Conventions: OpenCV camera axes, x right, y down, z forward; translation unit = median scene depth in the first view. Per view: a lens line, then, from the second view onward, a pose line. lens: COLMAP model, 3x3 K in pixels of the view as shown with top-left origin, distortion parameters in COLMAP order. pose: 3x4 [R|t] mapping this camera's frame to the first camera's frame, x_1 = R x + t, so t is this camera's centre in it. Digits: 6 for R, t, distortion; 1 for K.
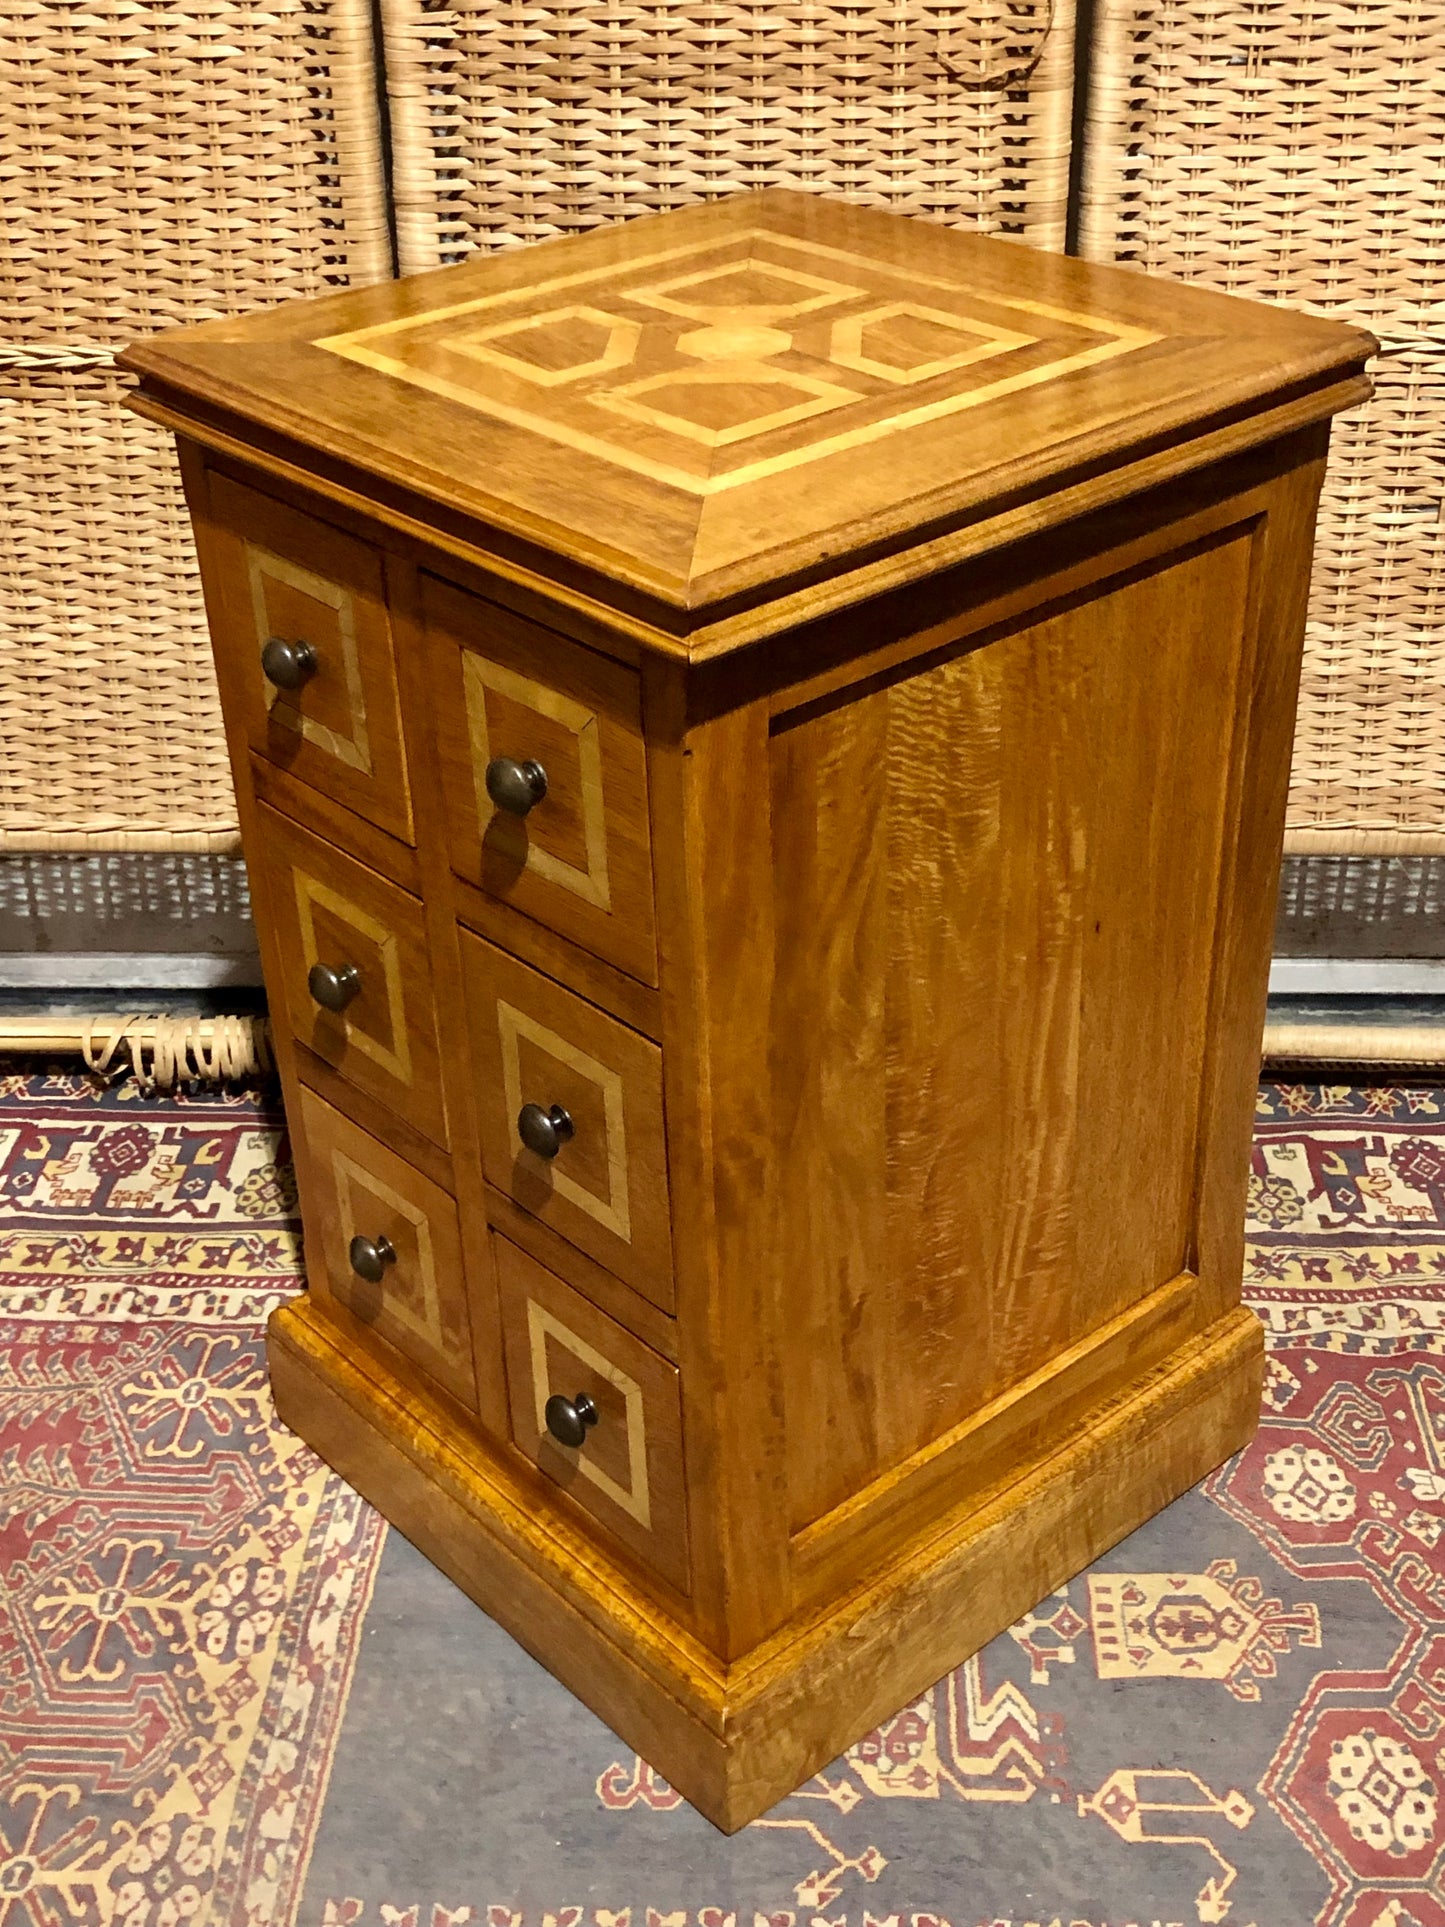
lens RADIAL K [[2435.5, 0, 724.0], [0, 2435.5, 922.2], [0, 0, 1]] dist [0.000223, 0.000000]
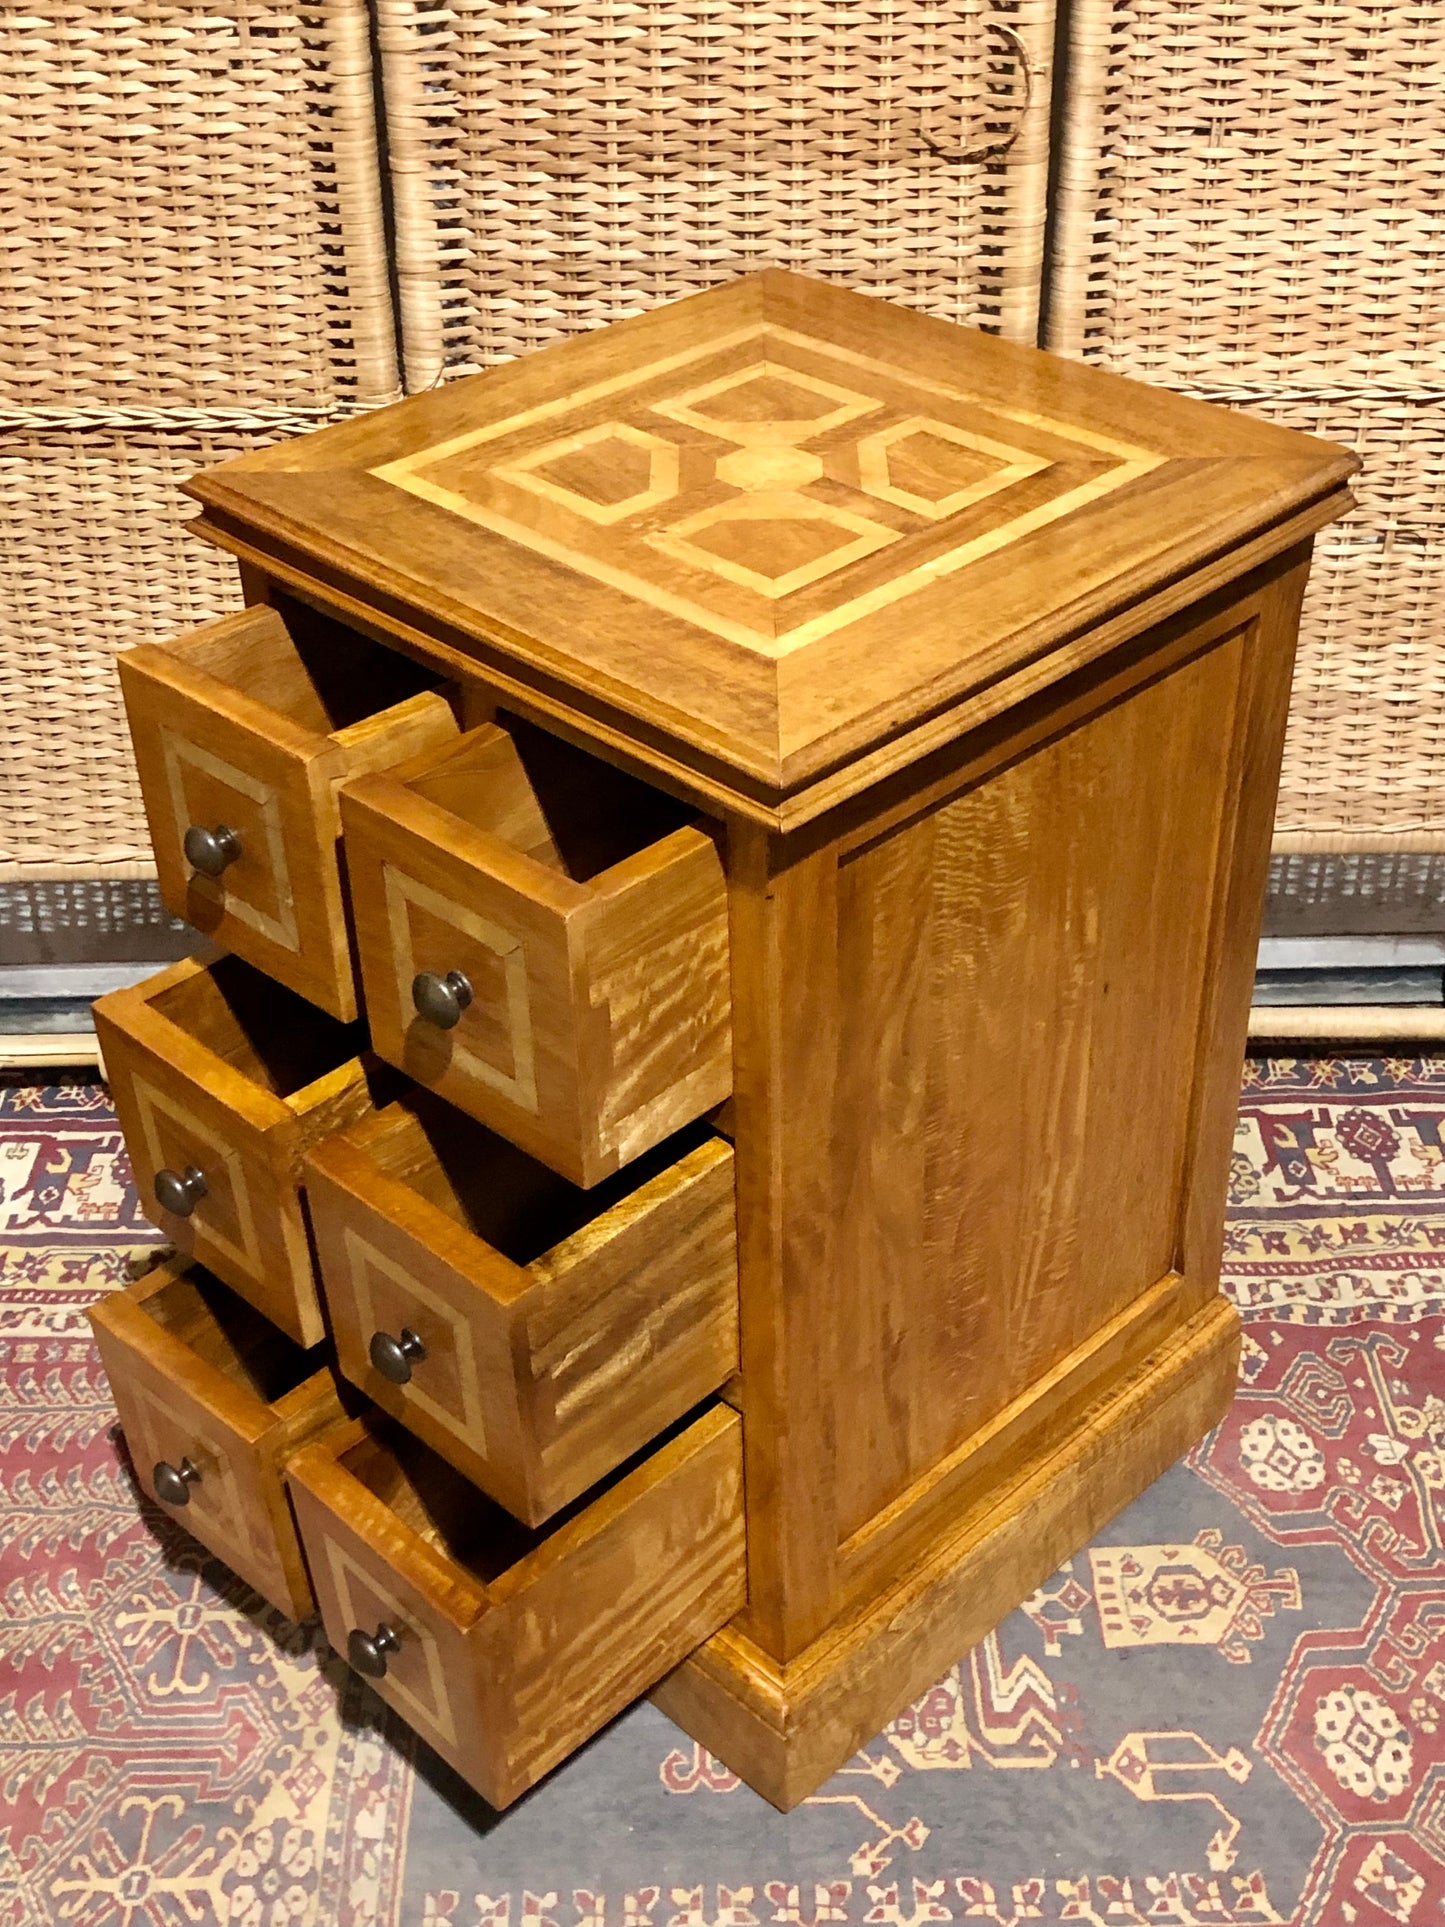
lens RADIAL K [[2435.5, 0, 758.2], [0, 2435.5, 930.2], [0, 0, 1]] dist [0.000223, 0.000000]
pose [[0.997352, -0.029292, 0.066570, -0.060287], [0.024722, 0.997347, 0.068468, -0.084073], [-0.068399, -0.066641, 0.995430, -0.060733]]
